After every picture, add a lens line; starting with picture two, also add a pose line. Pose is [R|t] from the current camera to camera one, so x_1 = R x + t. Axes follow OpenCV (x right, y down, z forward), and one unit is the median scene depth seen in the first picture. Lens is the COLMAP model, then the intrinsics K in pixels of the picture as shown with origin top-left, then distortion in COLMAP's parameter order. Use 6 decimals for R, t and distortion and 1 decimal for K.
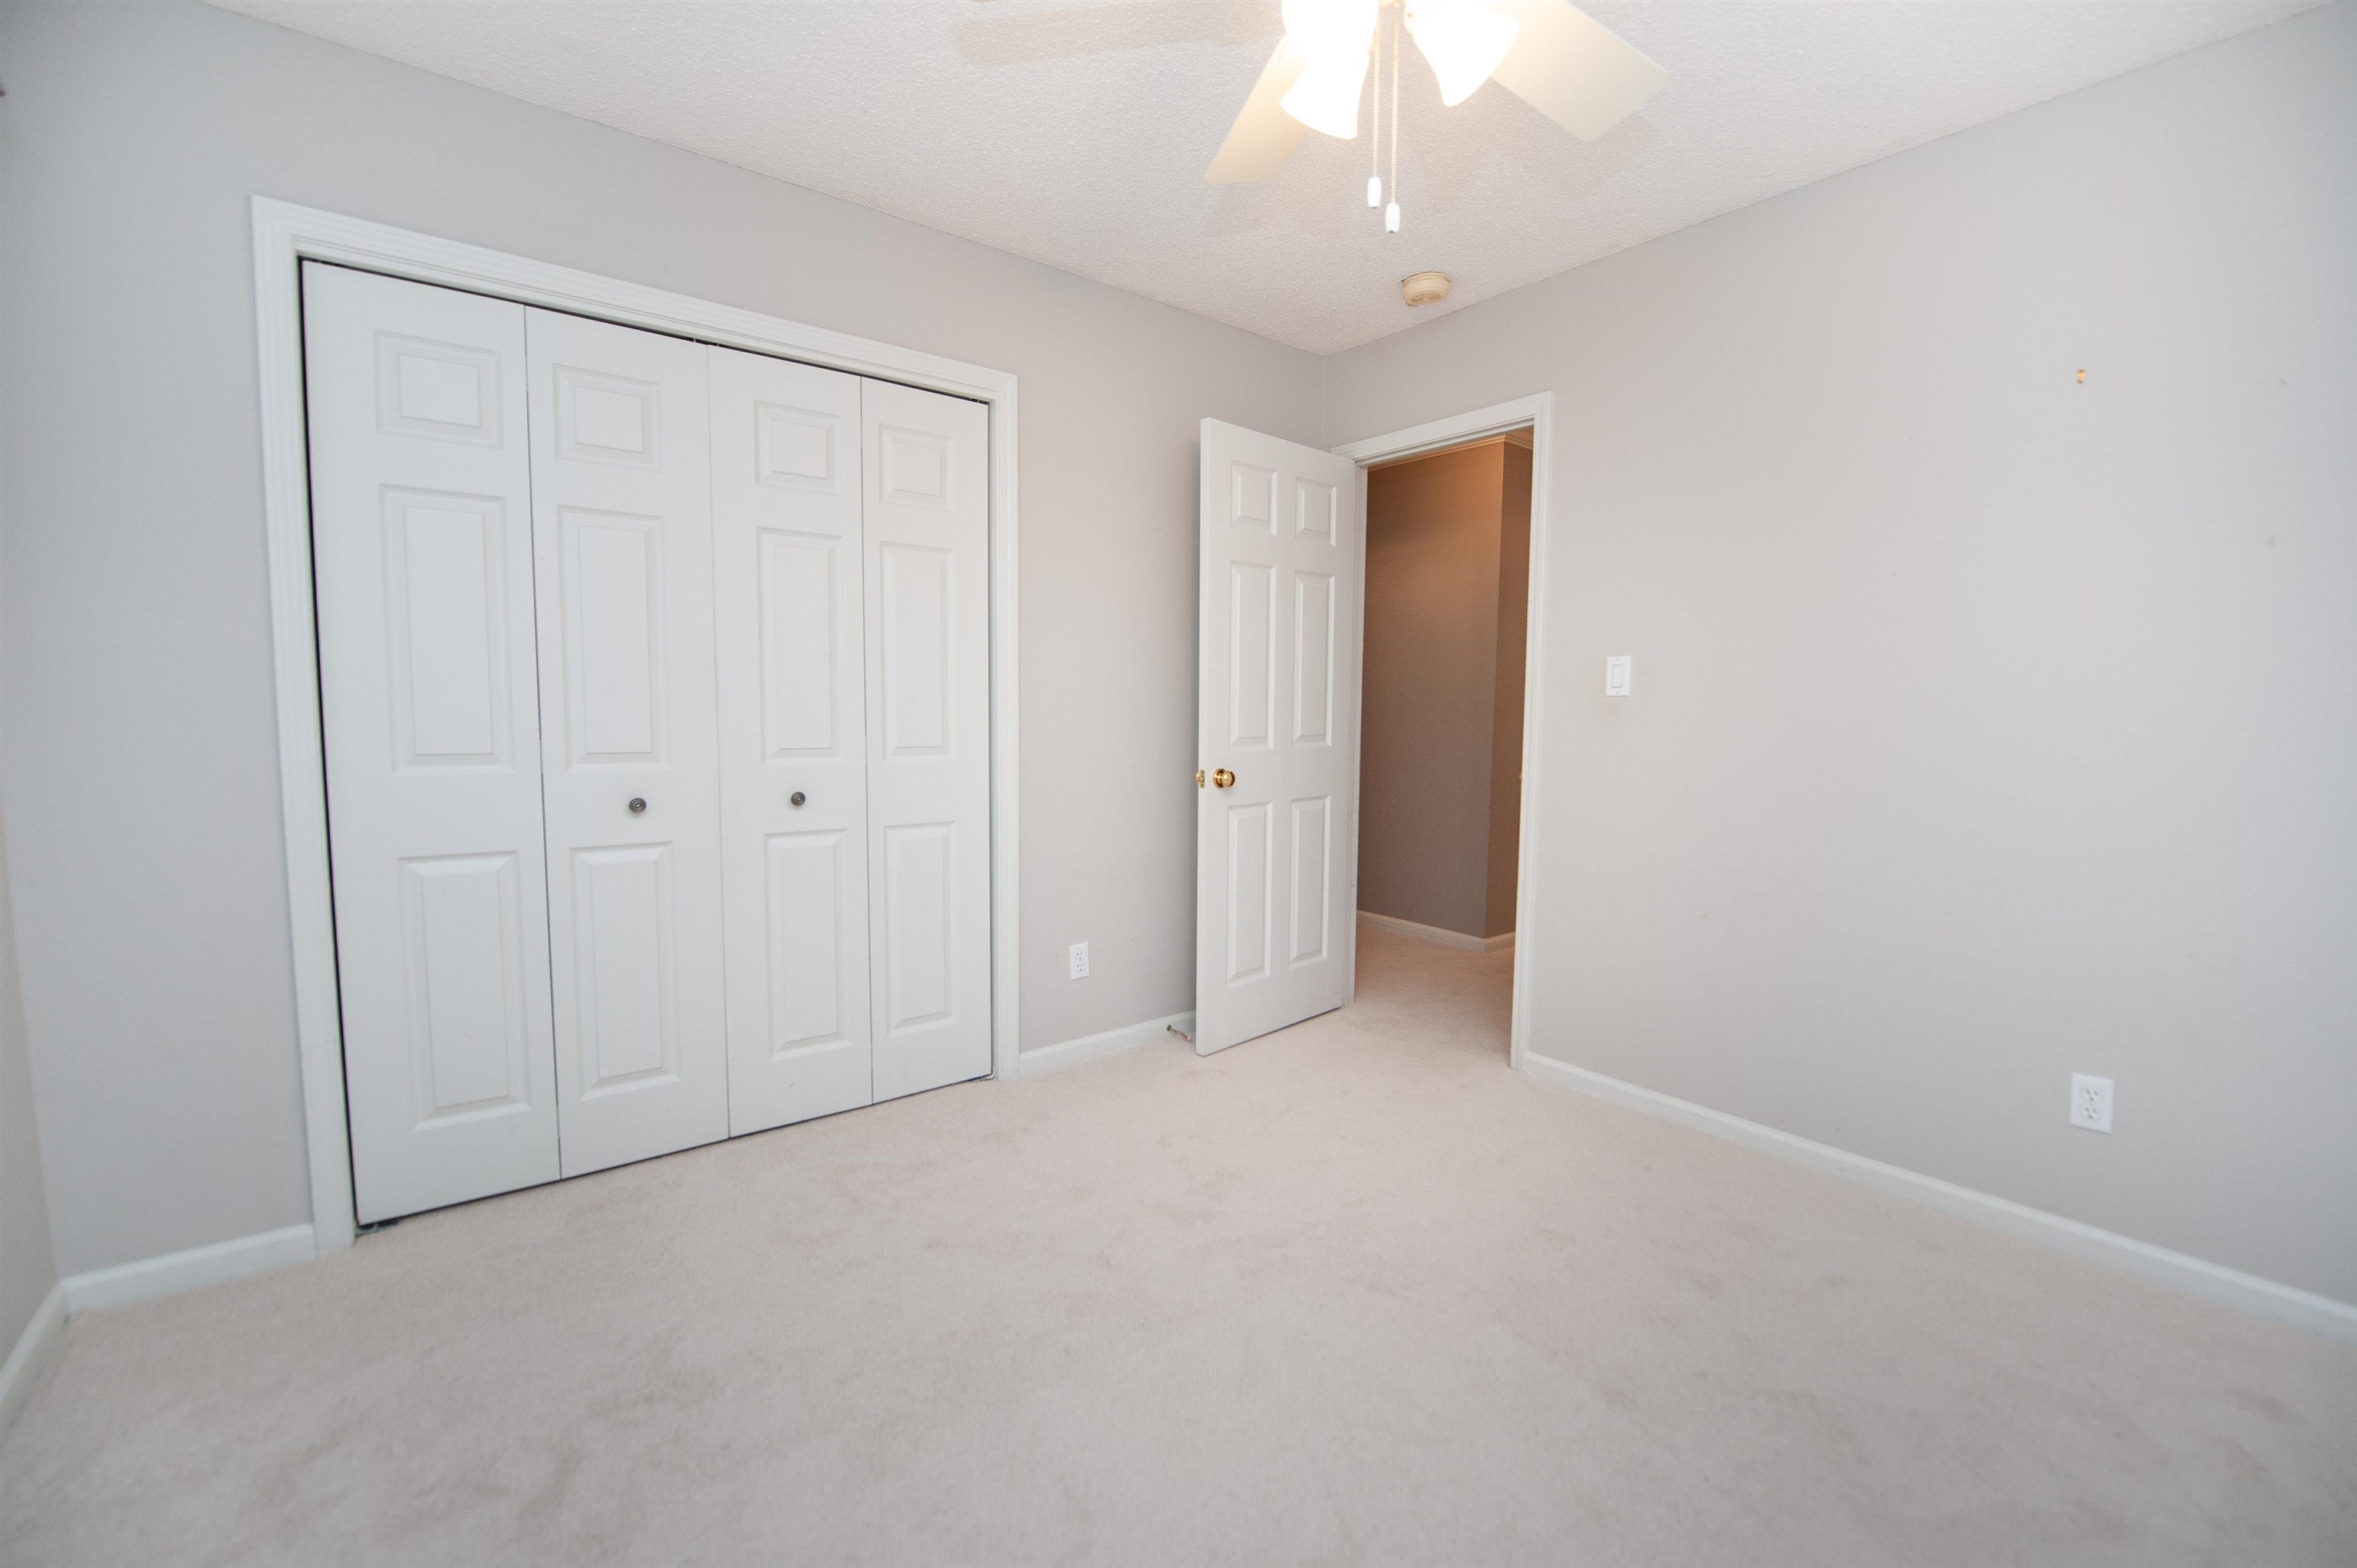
lens RADIAL K [[966.1, 0, 1193.8], [0, 966.1, 785.3], [0, 0, 1]] dist [-0.017311, -0.000466]
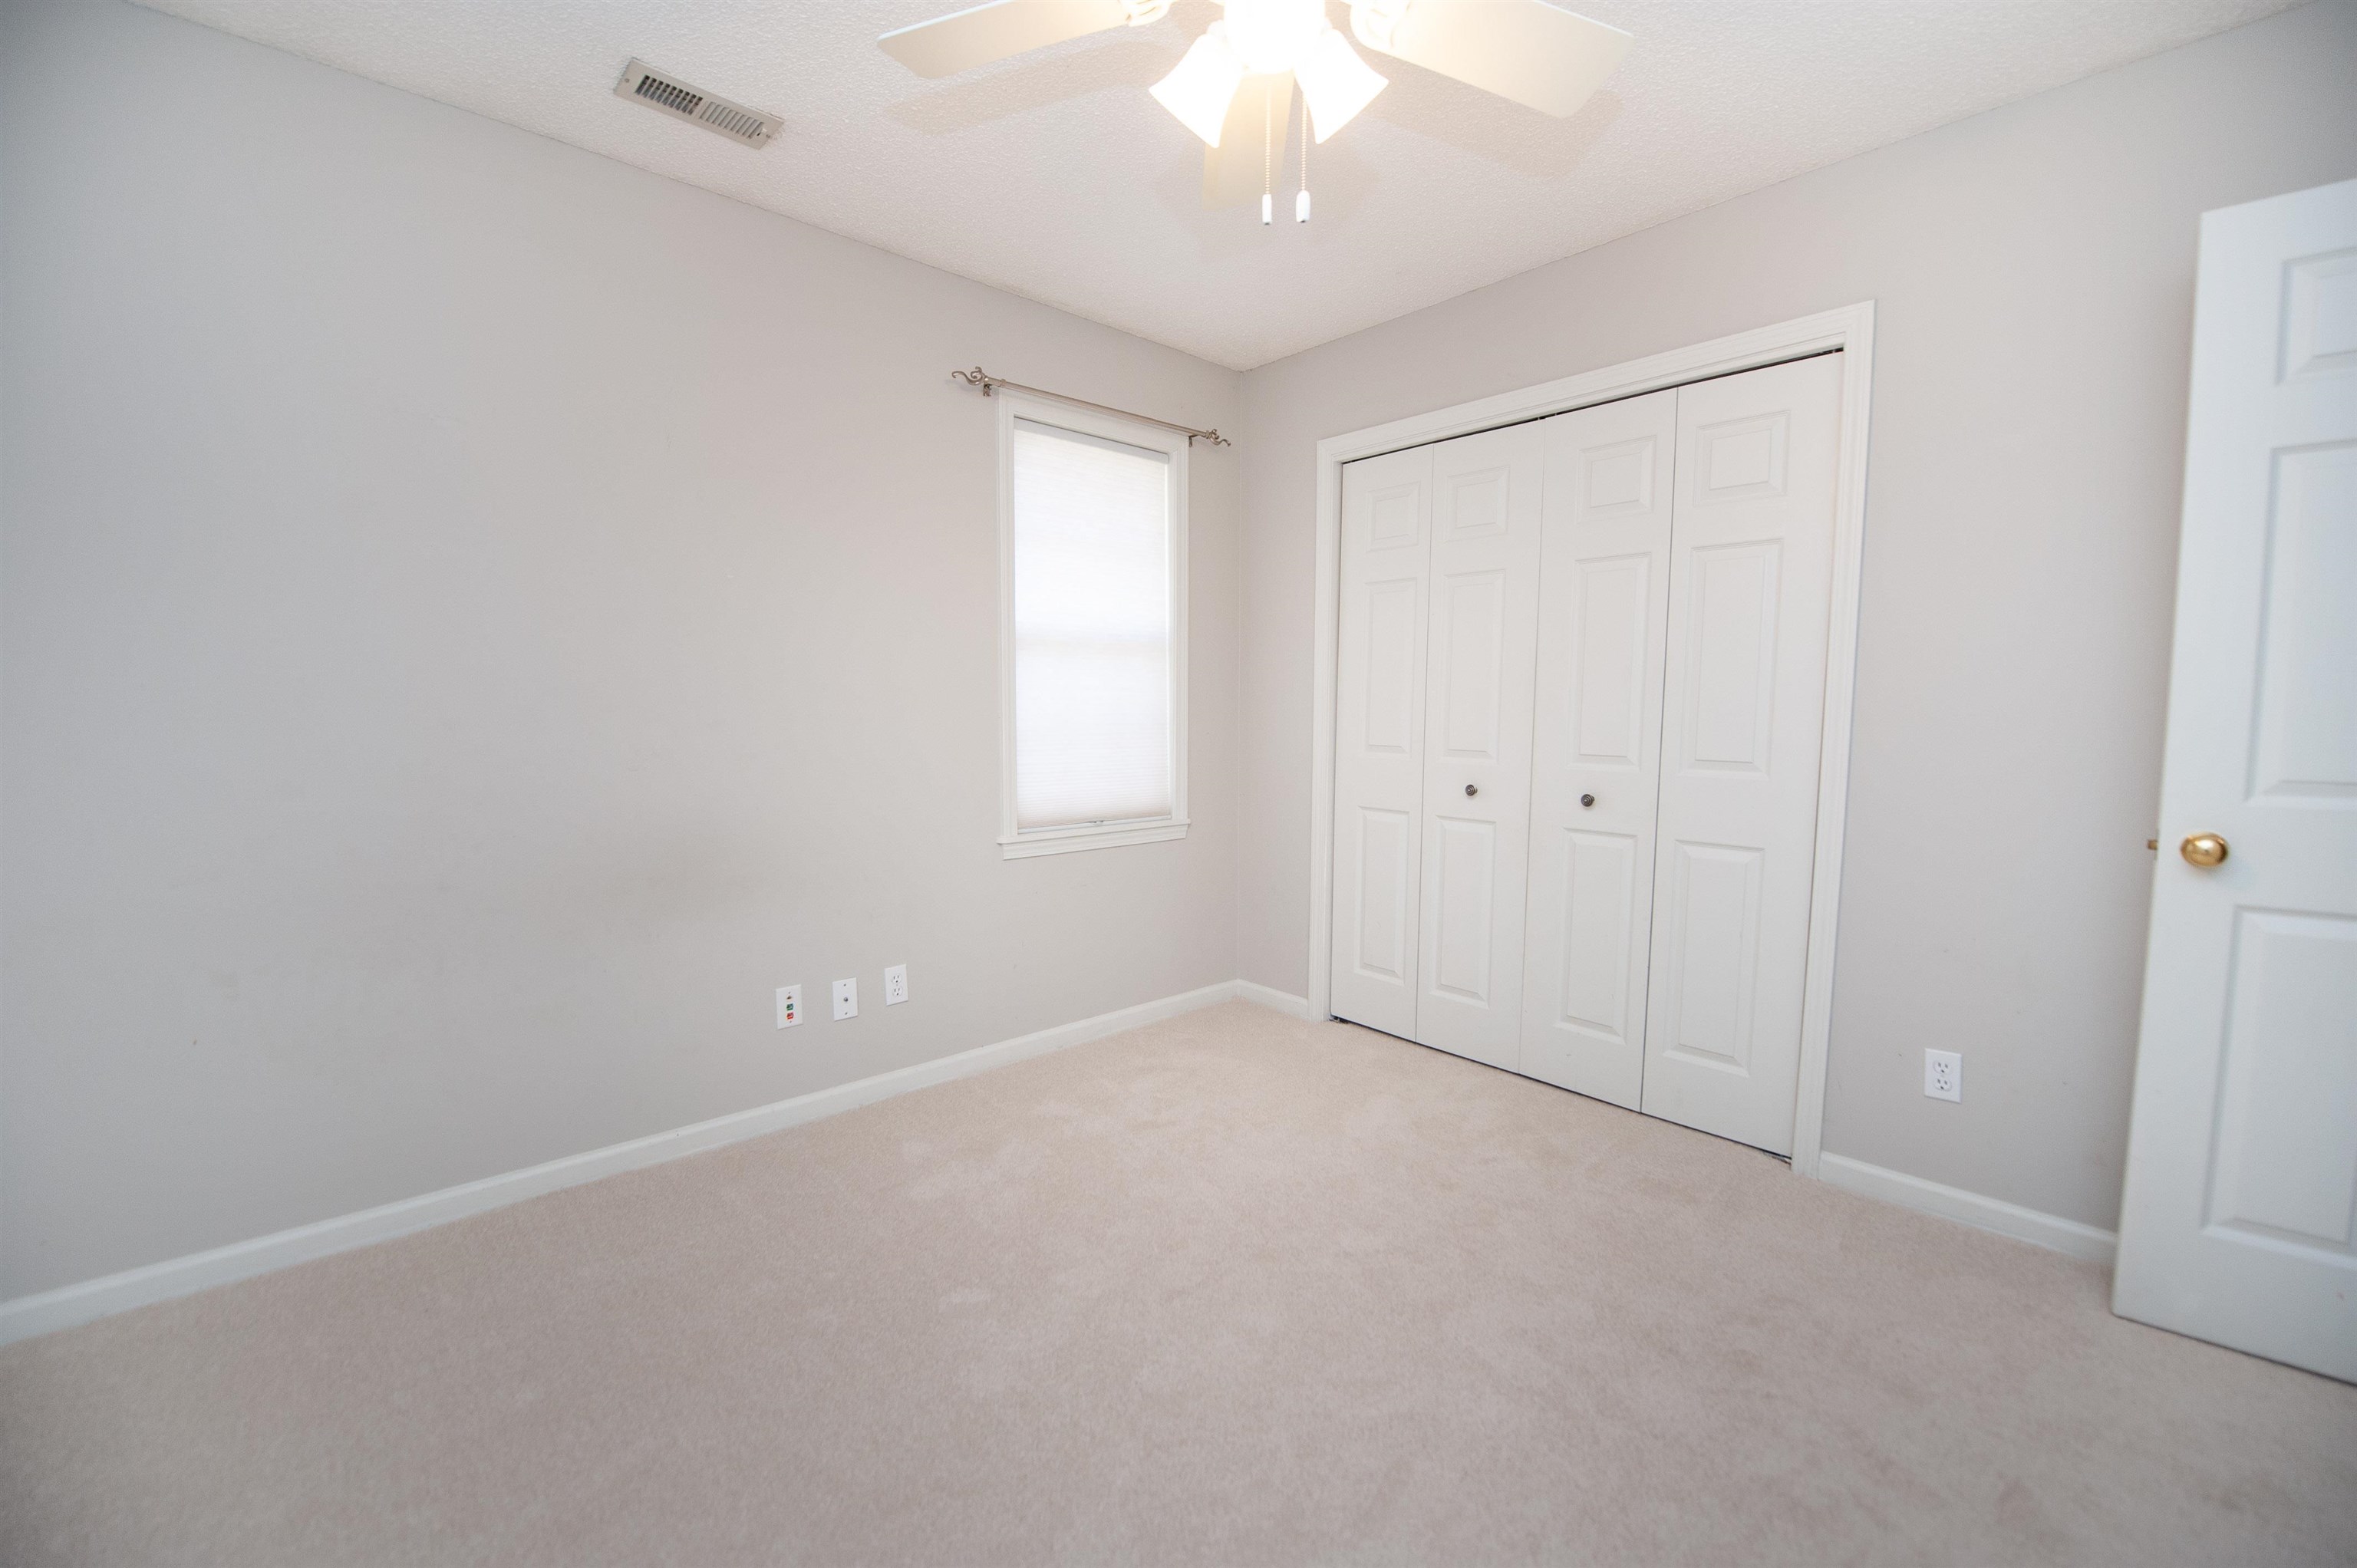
lens RADIAL K [[966.1, 0, 1193.8], [0, 966.1, 785.3], [0, 0, 1]] dist [-0.017311, -0.000466]
pose [[0.066411, 0.069738, -0.995352, 0.615960], [-0.087642, 0.994107, 0.063803, -0.031675], [0.993936, 0.082998, 0.072132, 0.440187]]
